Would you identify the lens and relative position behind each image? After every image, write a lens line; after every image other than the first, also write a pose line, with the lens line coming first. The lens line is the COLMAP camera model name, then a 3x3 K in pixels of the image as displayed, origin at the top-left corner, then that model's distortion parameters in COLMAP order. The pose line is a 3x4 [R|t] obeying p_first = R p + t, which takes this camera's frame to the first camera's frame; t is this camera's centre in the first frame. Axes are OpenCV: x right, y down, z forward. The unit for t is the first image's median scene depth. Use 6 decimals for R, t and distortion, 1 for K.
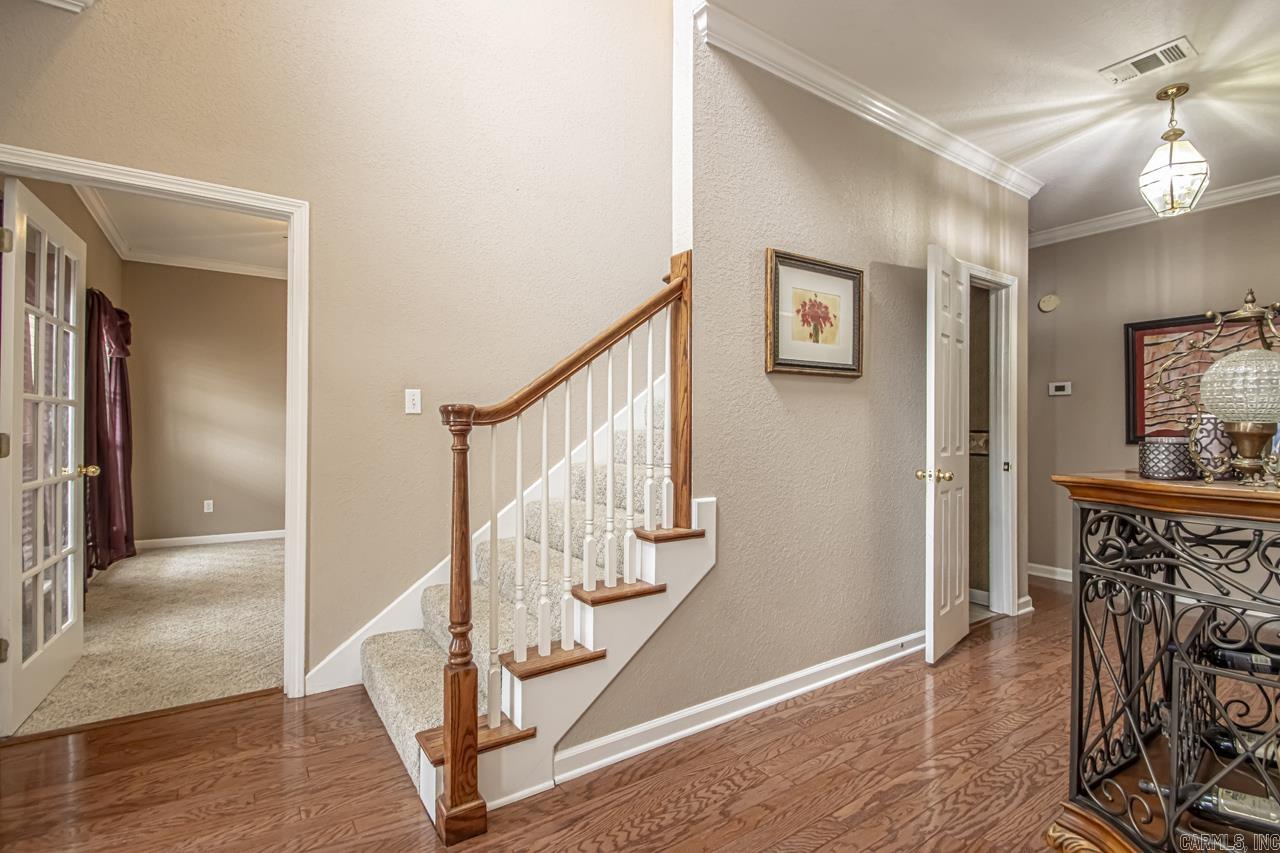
lens RADIAL K [[596.7, 0, 652.7], [0, 596.7, 423.8], [0, 0, 1]] dist [0.018827, -0.018920]
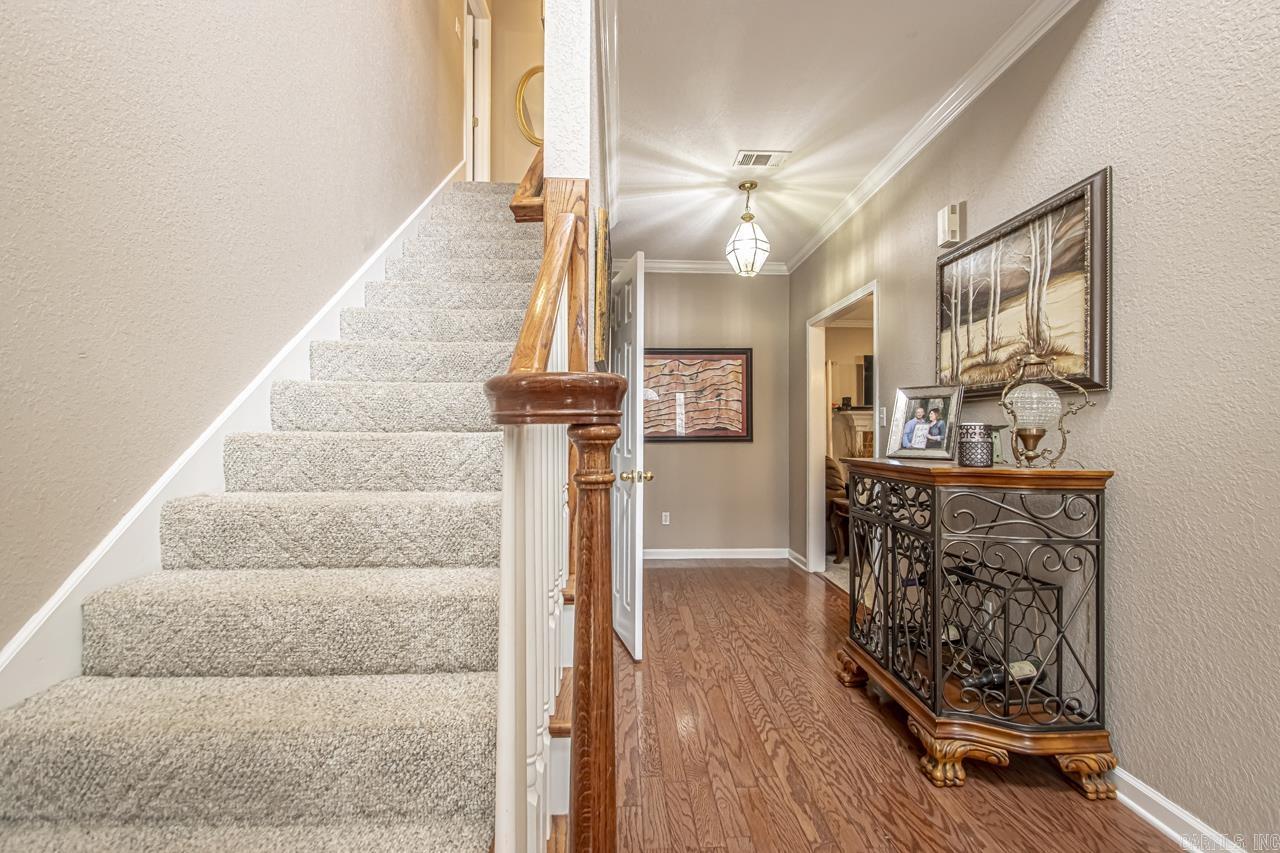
lens RADIAL K [[596.7, 0, 652.7], [0, 596.7, 423.8], [0, 0, 1]] dist [0.018827, -0.018920]
pose [[0.518033, 0.009168, 0.855312, -0.417948], [-0.008761, 0.999947, -0.005412, 0.001543], [-0.855316, -0.004689, 0.518085, 0.471718]]
